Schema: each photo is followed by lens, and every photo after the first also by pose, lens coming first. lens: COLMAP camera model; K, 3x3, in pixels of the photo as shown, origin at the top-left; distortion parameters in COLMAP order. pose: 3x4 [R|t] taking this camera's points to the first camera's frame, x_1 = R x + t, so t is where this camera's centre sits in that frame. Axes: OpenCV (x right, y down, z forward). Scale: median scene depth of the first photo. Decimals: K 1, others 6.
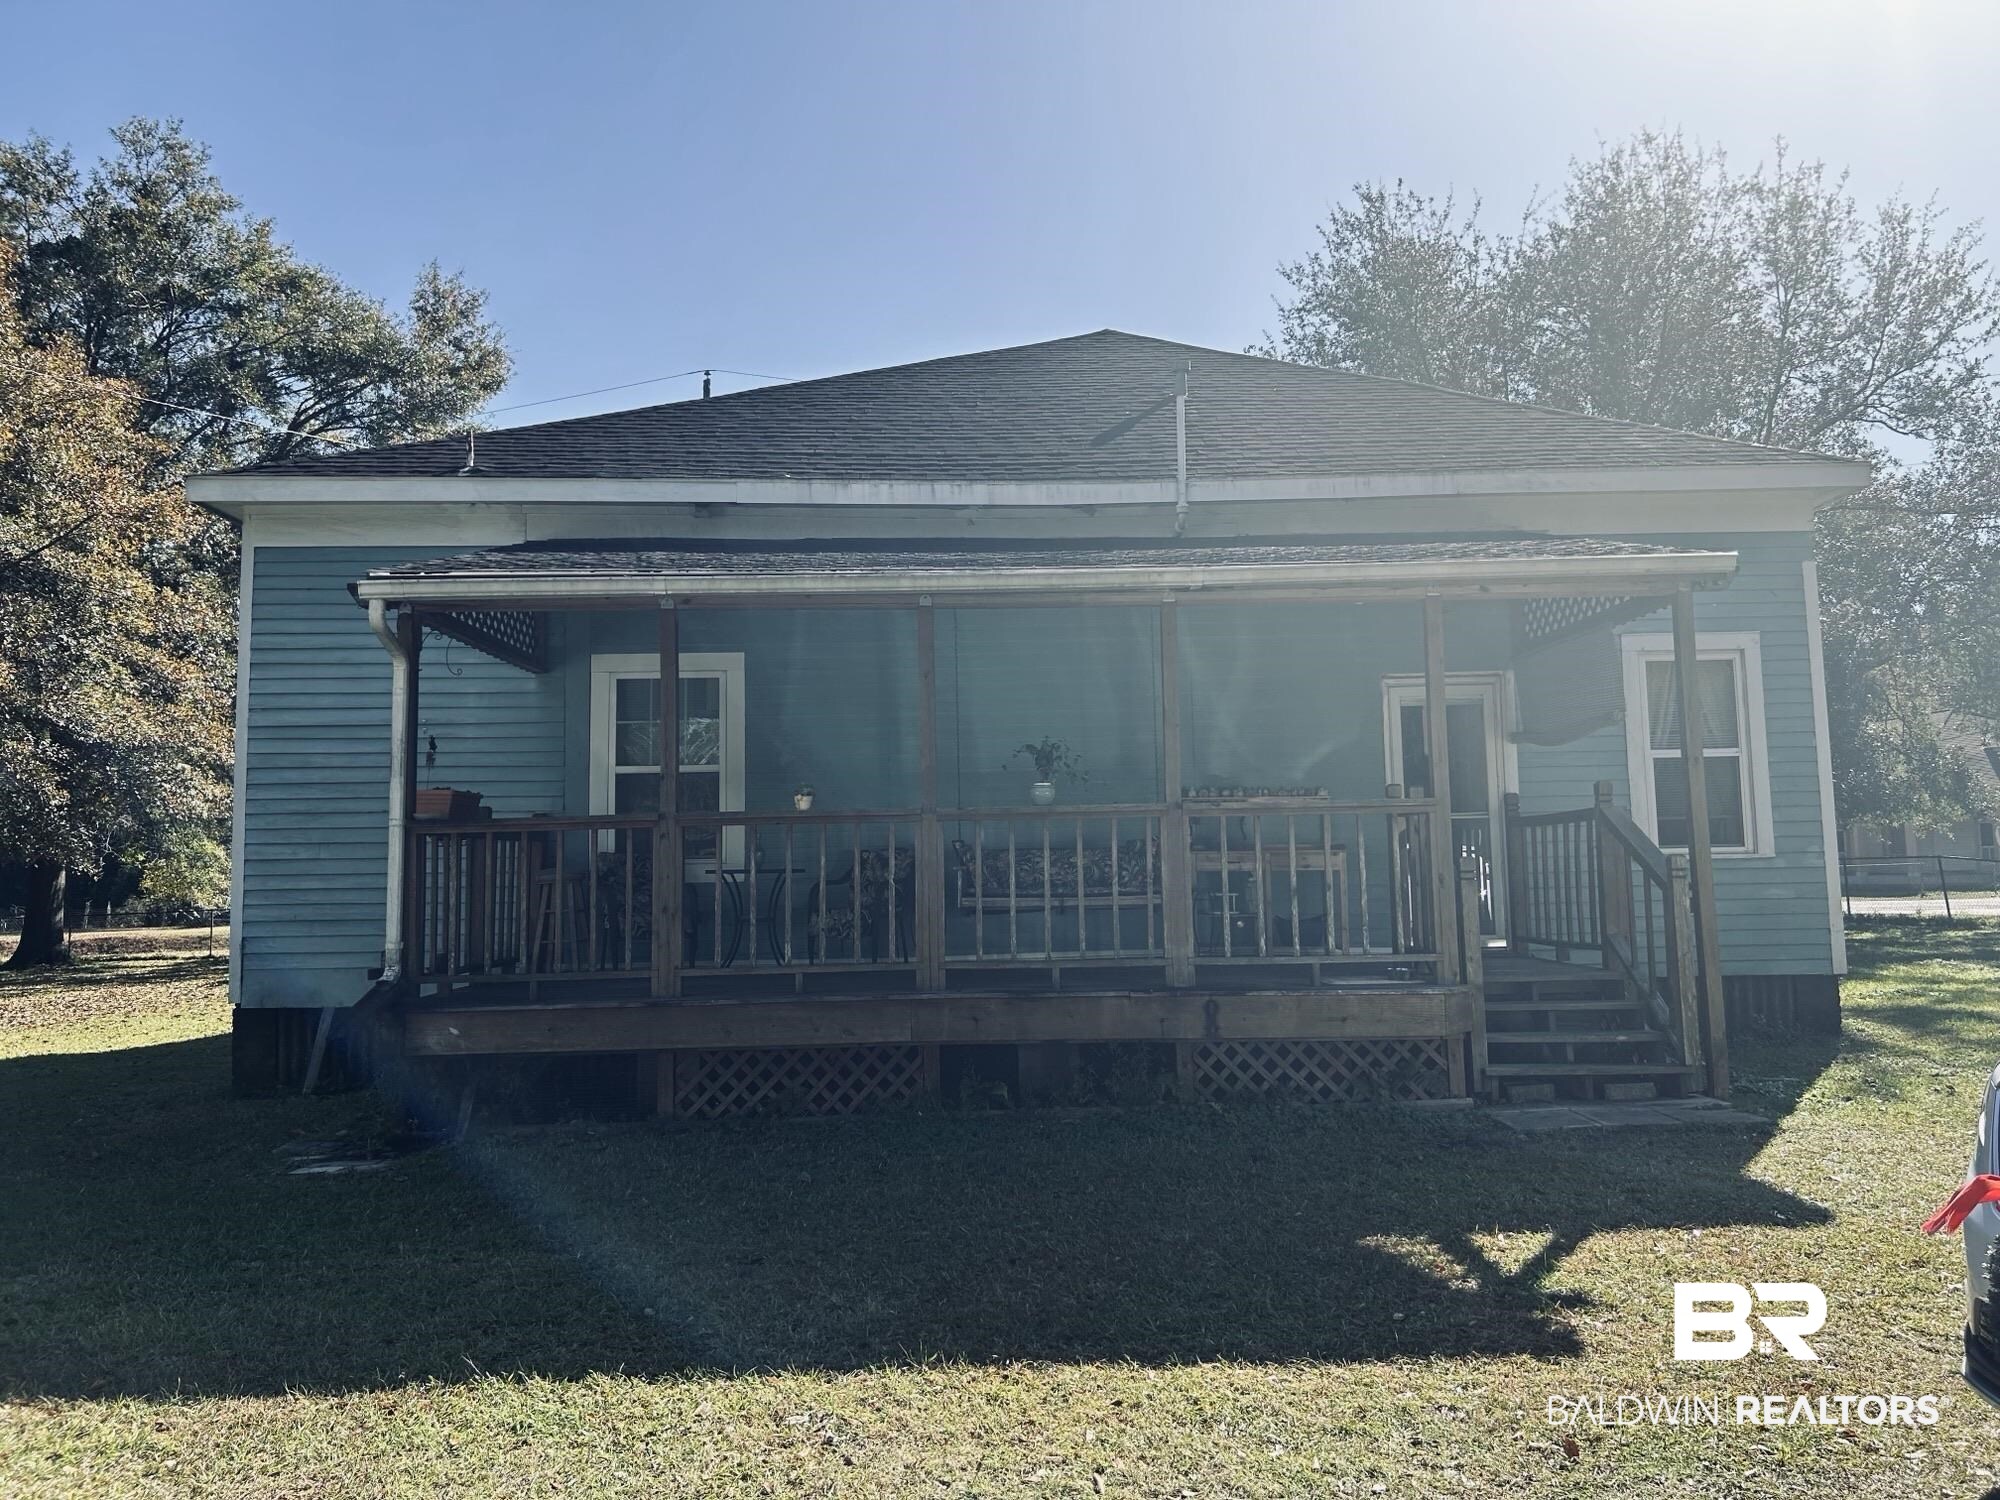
lens RADIAL K [[1490.8, 0, 1011.9], [0, 1490.8, 750.3], [0, 0, 1]] dist [0.084662, -0.114830]
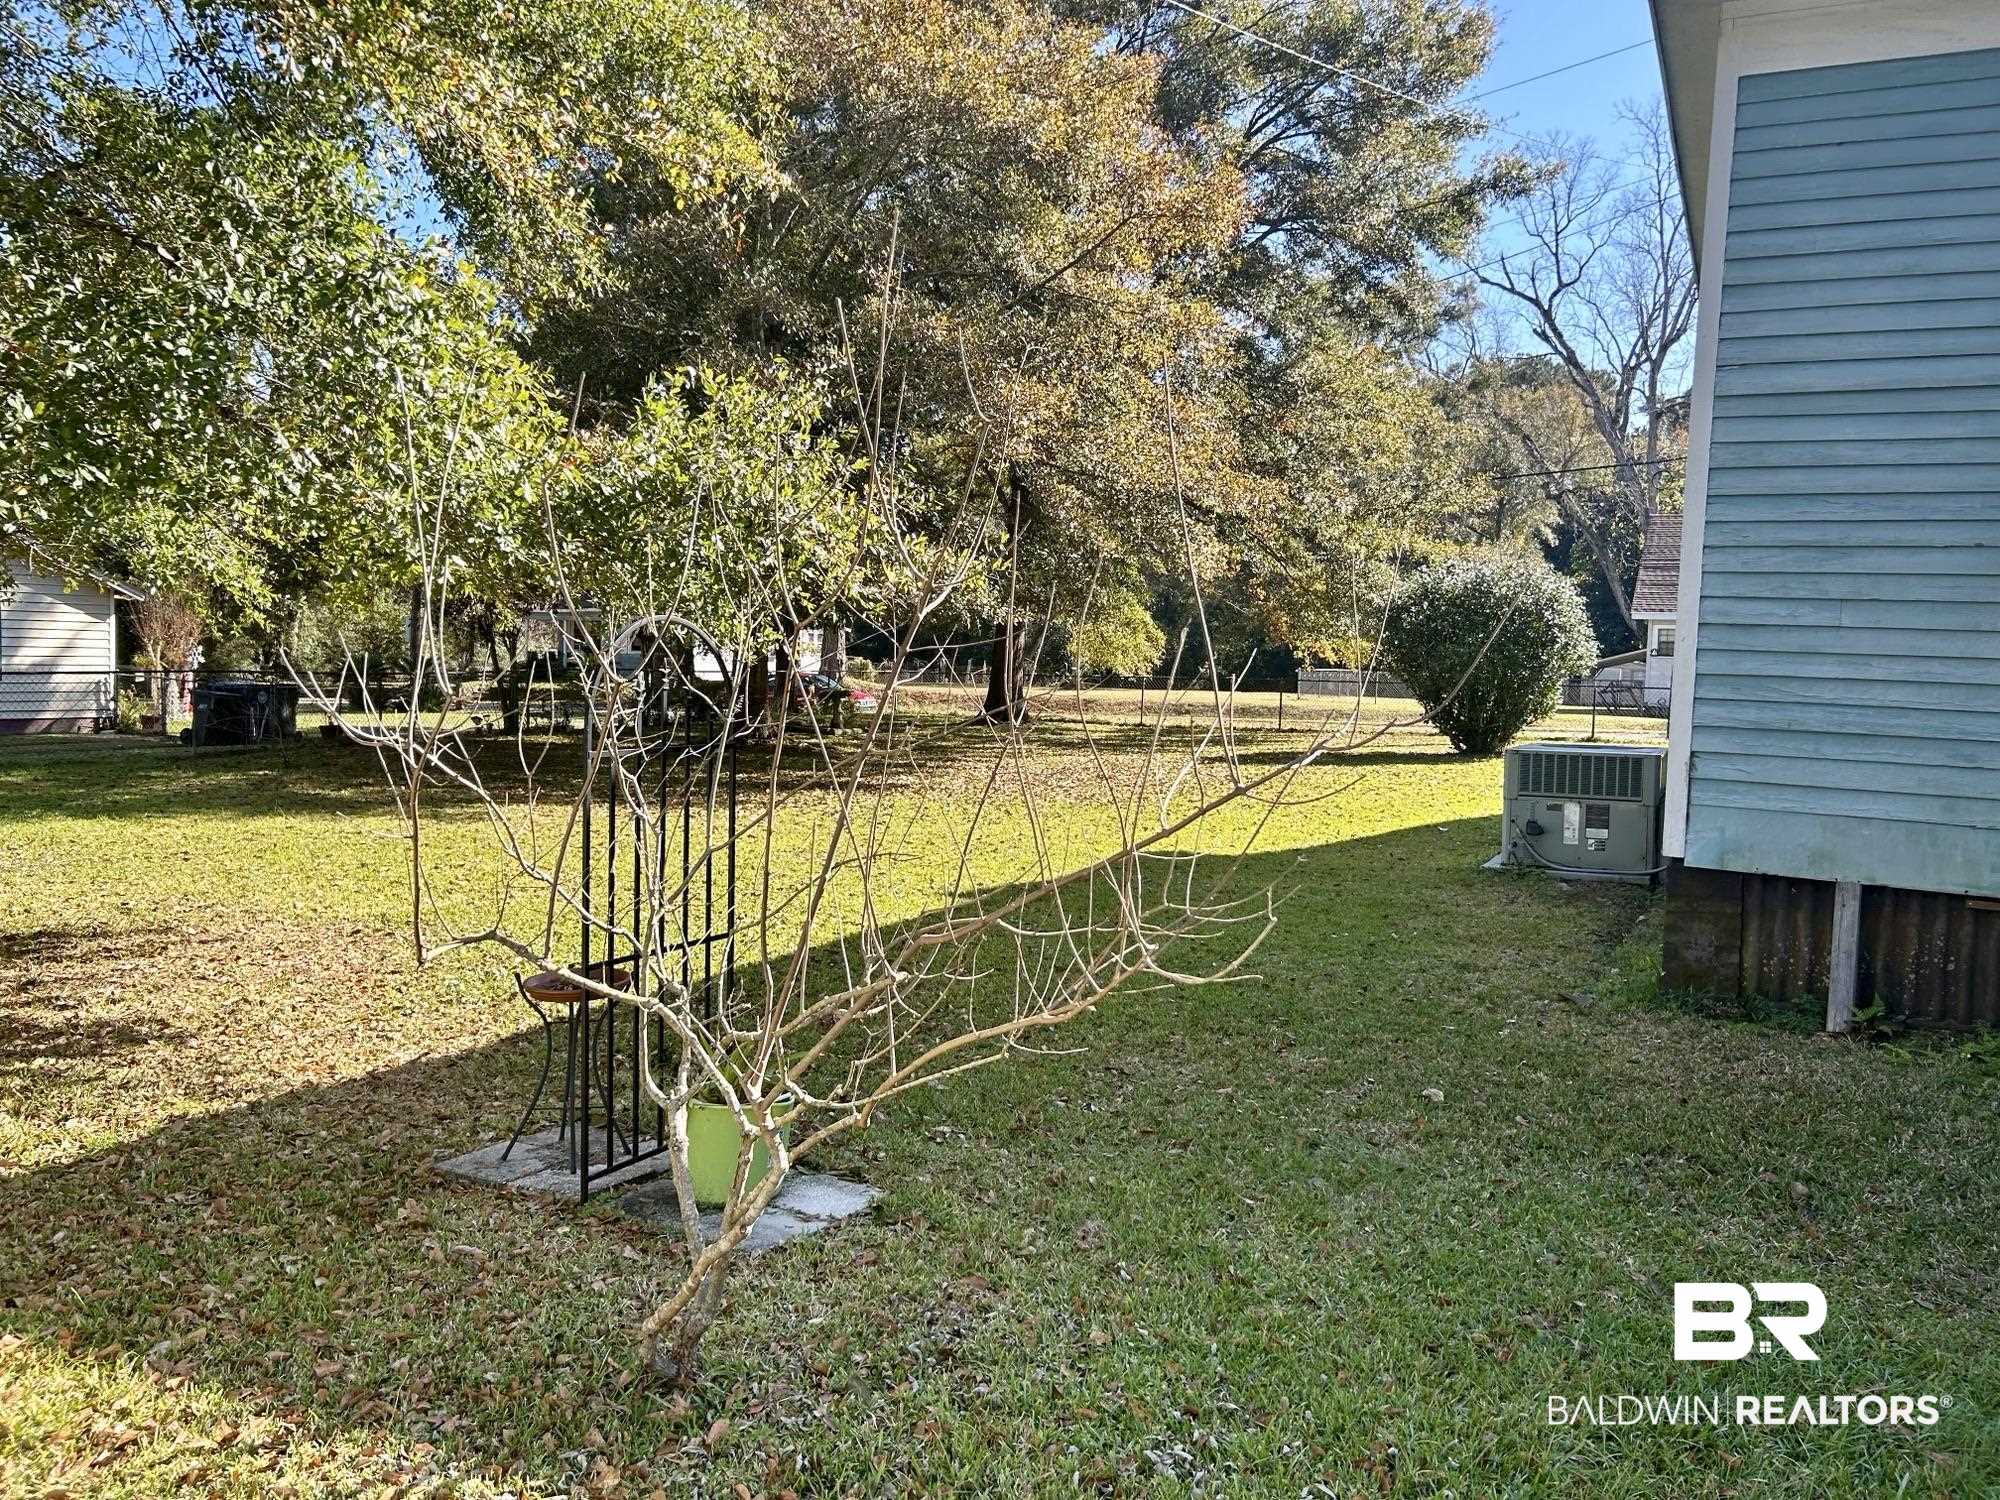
lens RADIAL K [[1490.8, 0, 1011.9], [0, 1490.8, 750.3], [0, 0, 1]] dist [0.084662, -0.114830]
pose [[0.881010, 0.081873, -0.465960, -0.463413], [-0.012871, 0.988695, 0.149386, 0.036314], [0.472923, -0.125613, 0.872104, 0.341891]]
